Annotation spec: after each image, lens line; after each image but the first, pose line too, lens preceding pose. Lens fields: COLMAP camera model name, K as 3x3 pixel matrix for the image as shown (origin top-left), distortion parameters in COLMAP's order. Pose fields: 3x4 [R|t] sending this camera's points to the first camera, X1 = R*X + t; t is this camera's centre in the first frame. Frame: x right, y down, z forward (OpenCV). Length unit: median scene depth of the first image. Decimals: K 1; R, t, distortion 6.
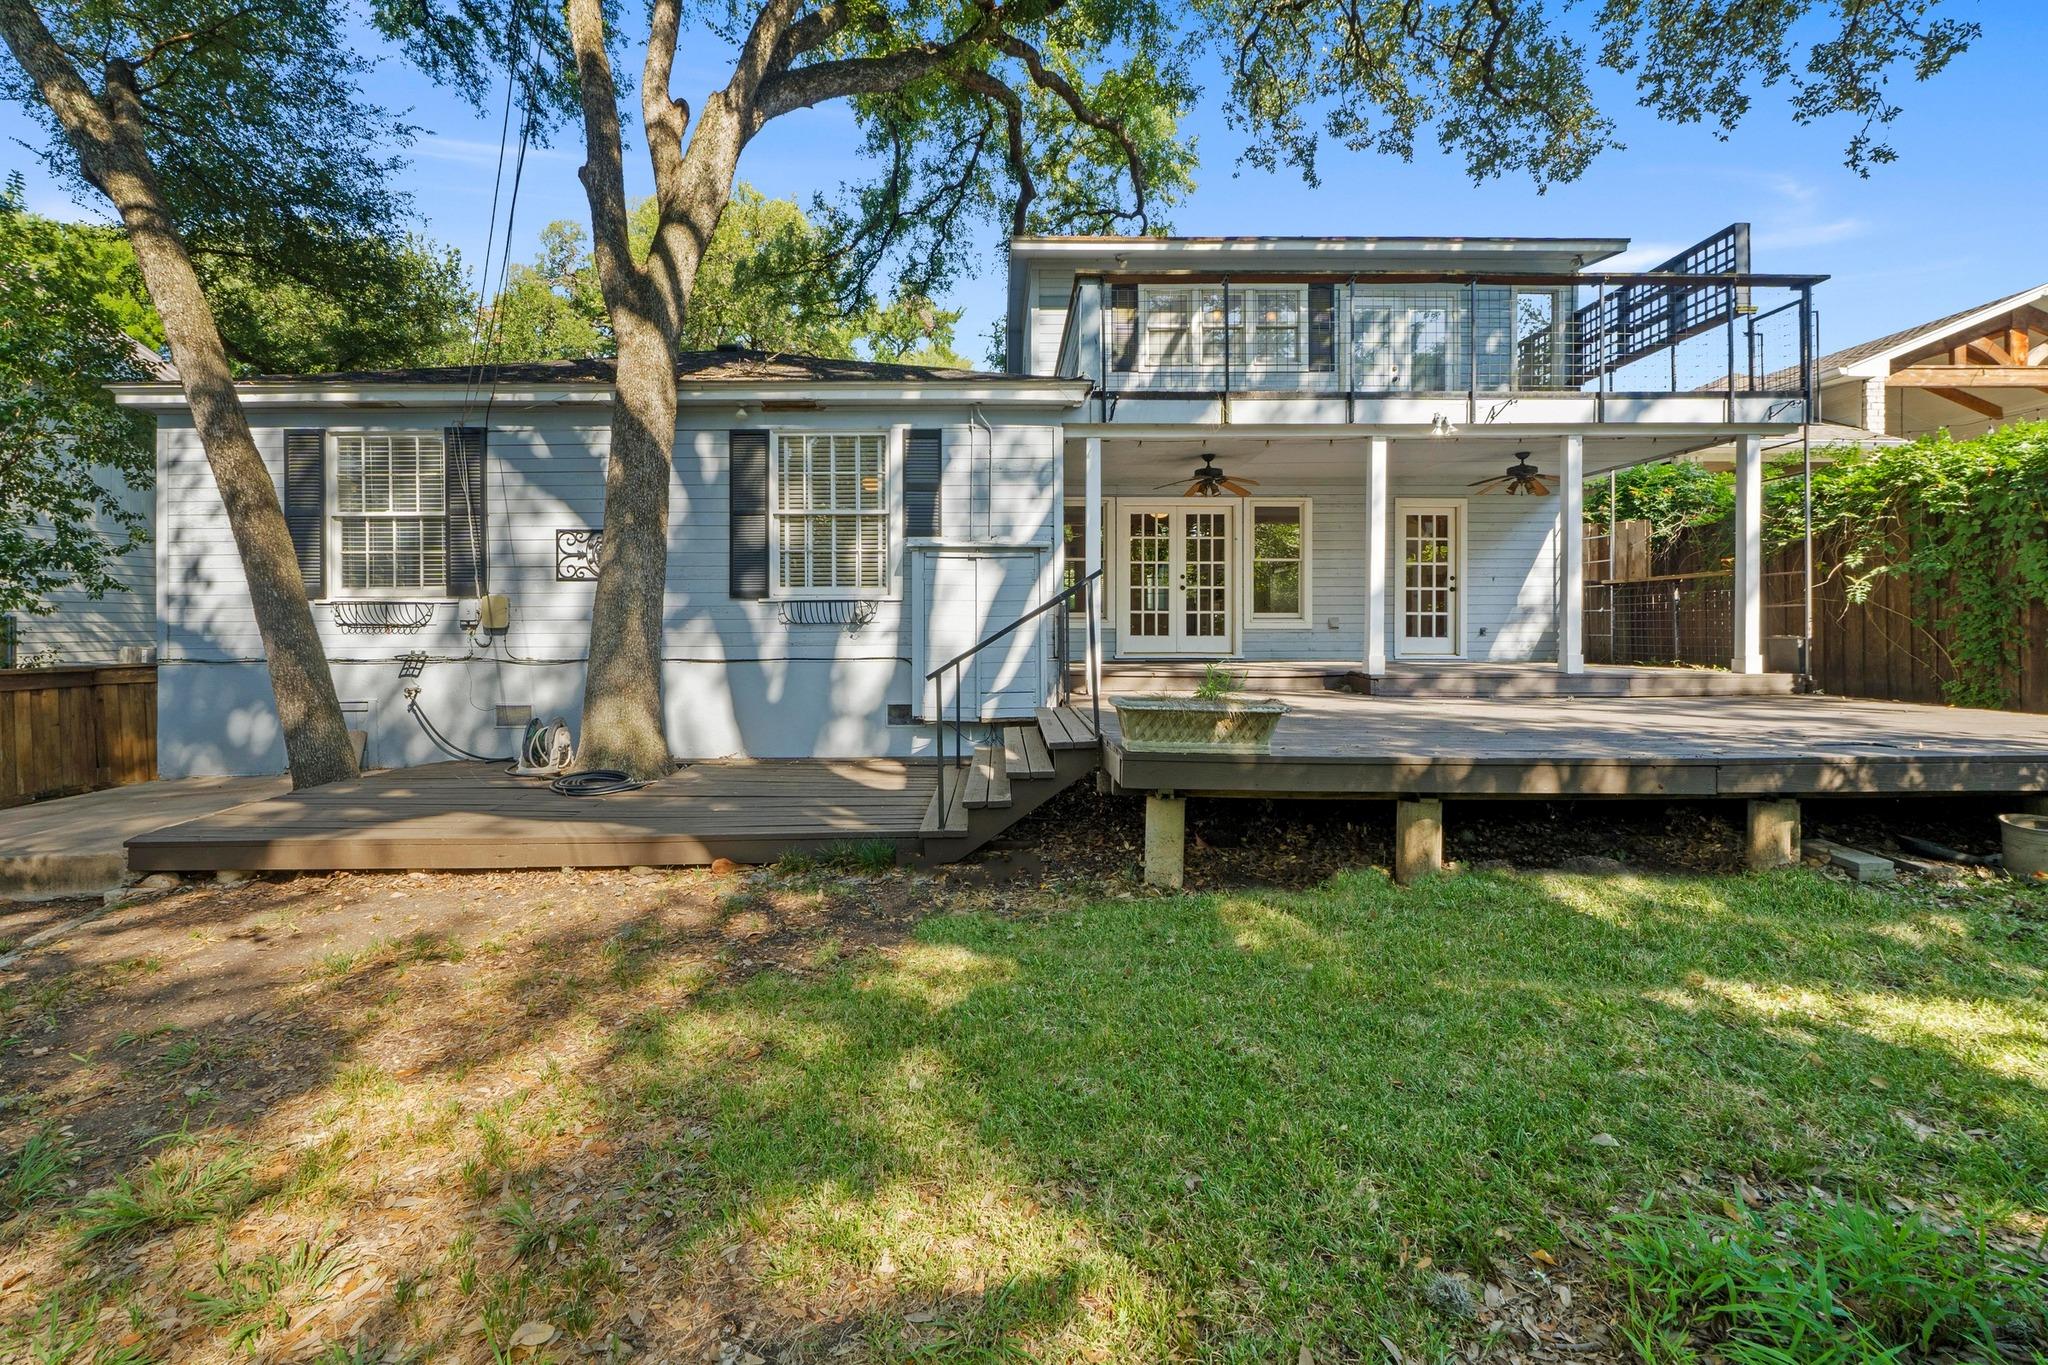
lens RADIAL K [[880.7, 0, 996.6], [0, 880.7, 652.2], [0, 0, 1]] dist [-0.005749, -0.000290]
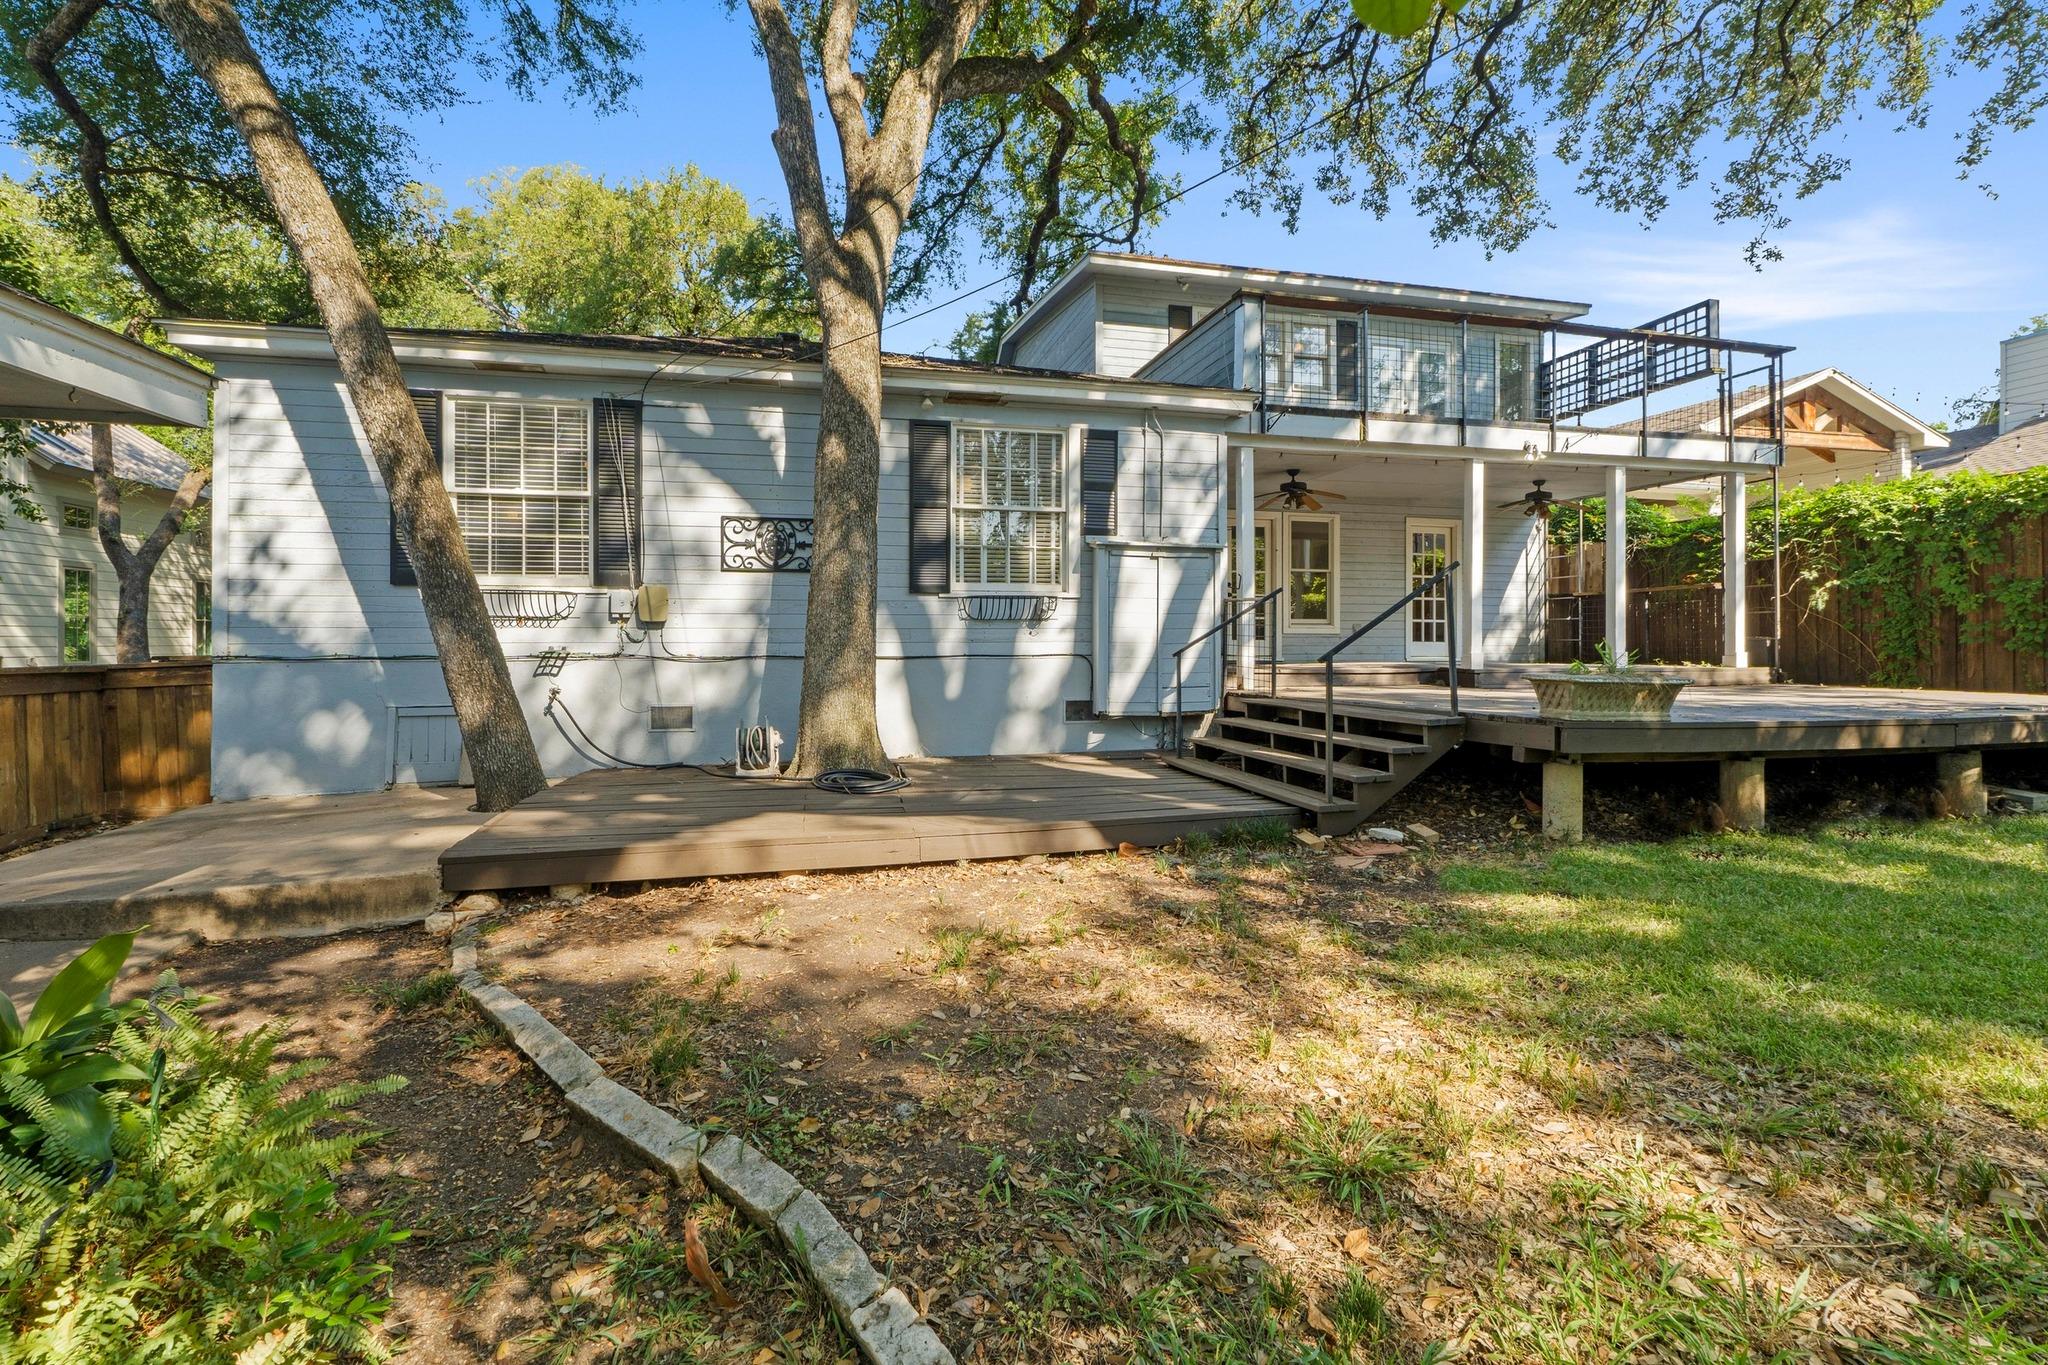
lens RADIAL K [[875.6, 0, 1005.6], [0, 875.6, 663.5], [0, 0, 1]] dist [-0.005317, -0.000651]
pose [[0.975880, -0.002308, 0.218296, -0.407938], [0.004002, 0.999965, -0.007320, 0.023949], [-0.218272, 0.008017, 0.975855, 0.036771]]
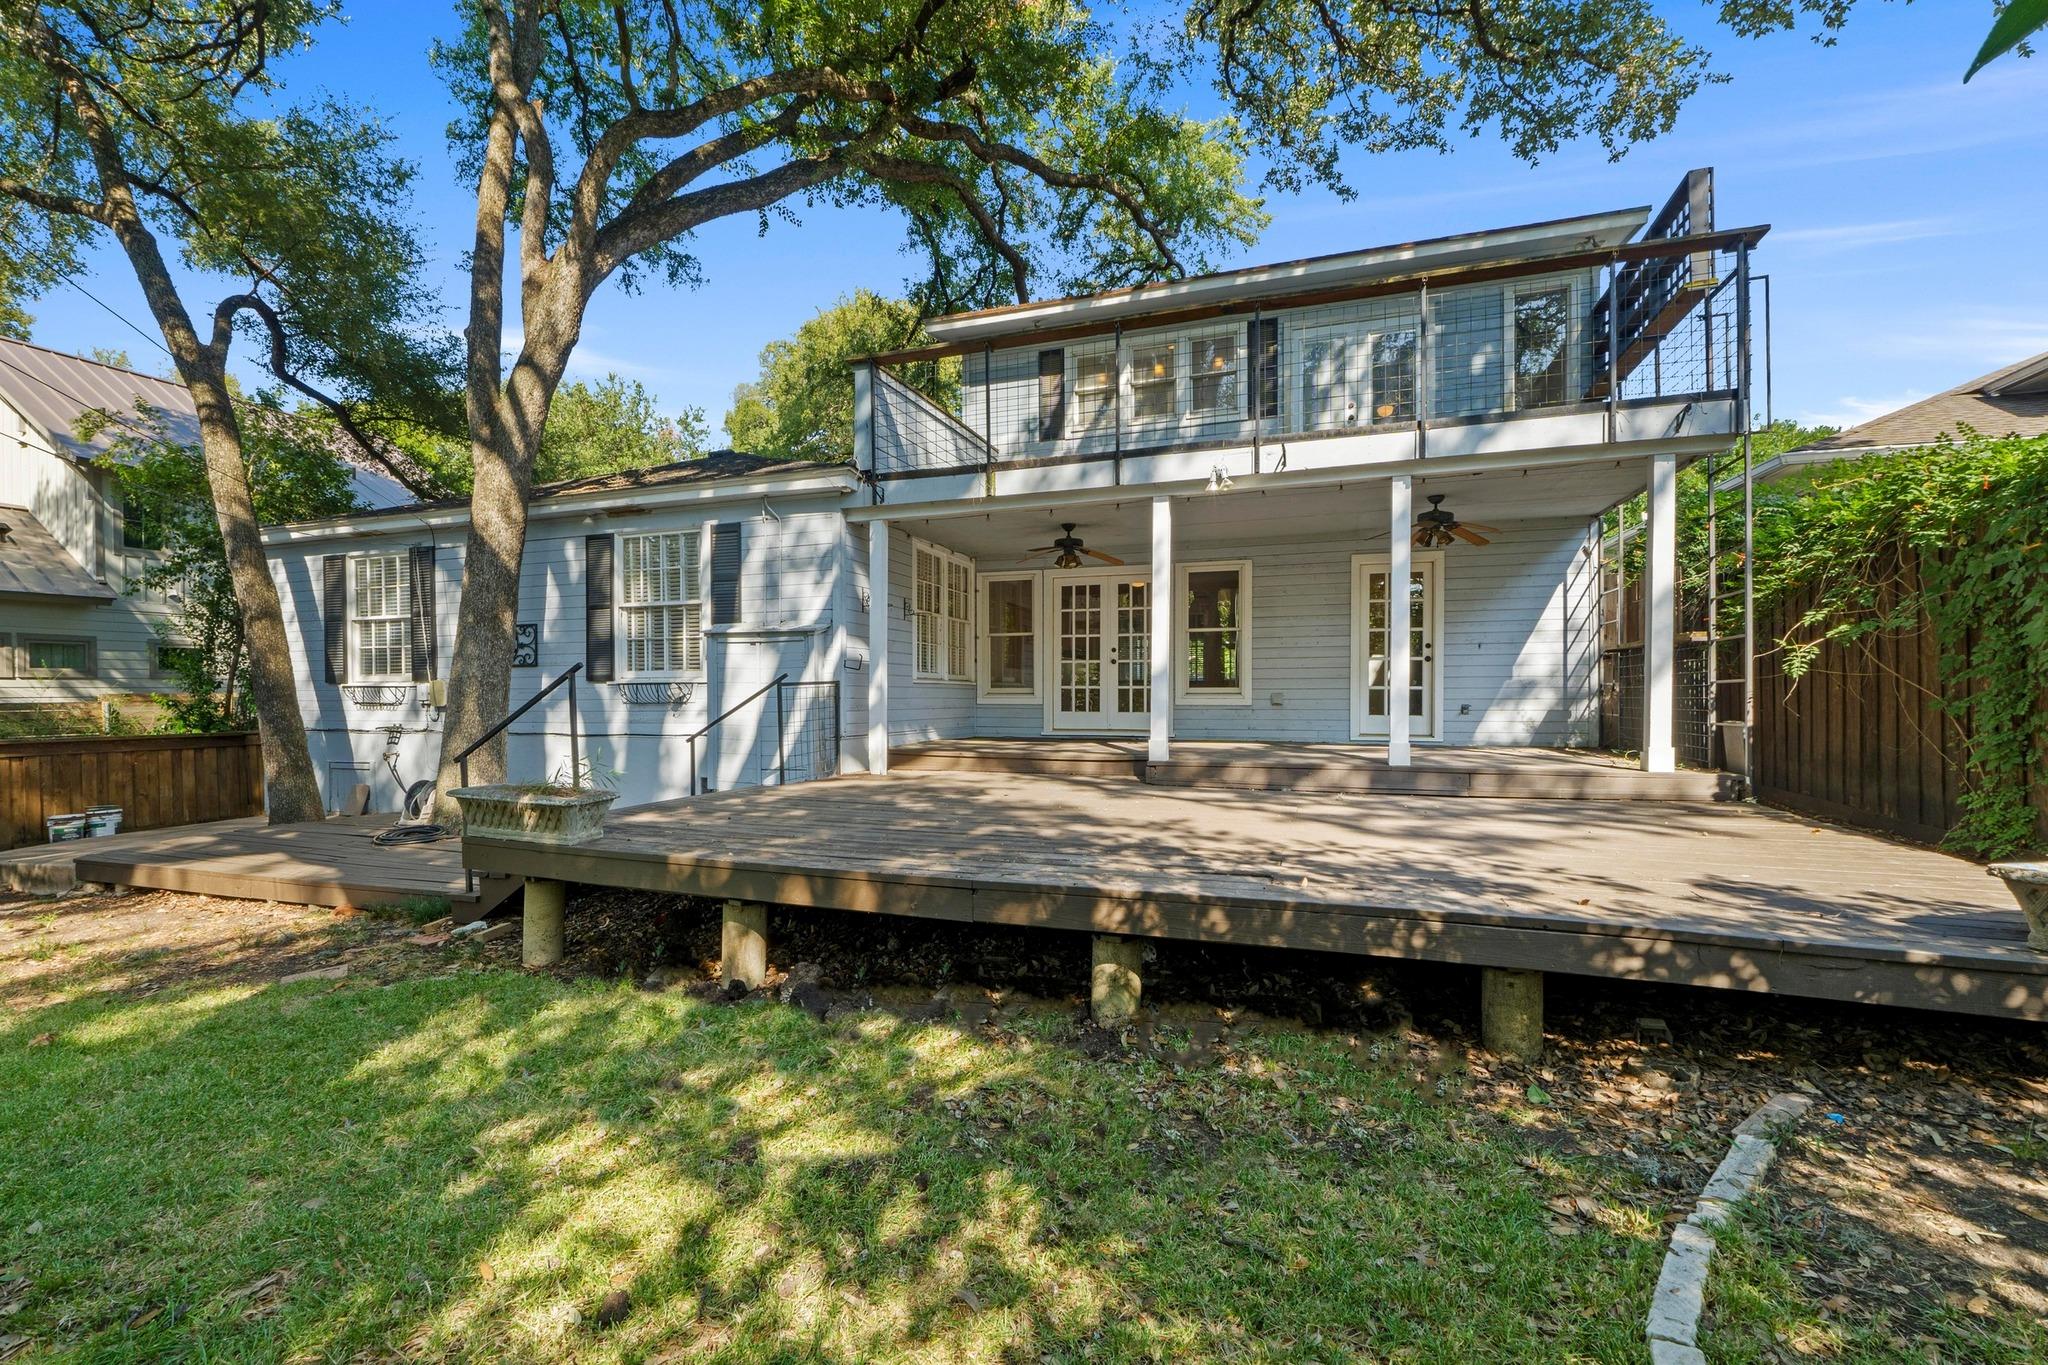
lens RADIAL K [[866.2, 0, 985.9], [0, 866.2, 720.5], [0, 0, 1]] dist [-0.002970, -0.001039]
pose [[0.941085, 0.009198, -0.338046, 0.571697], [-0.007448, 0.999951, 0.006471, -0.020943], [0.338089, -0.003572, 0.941107, 0.105176]]
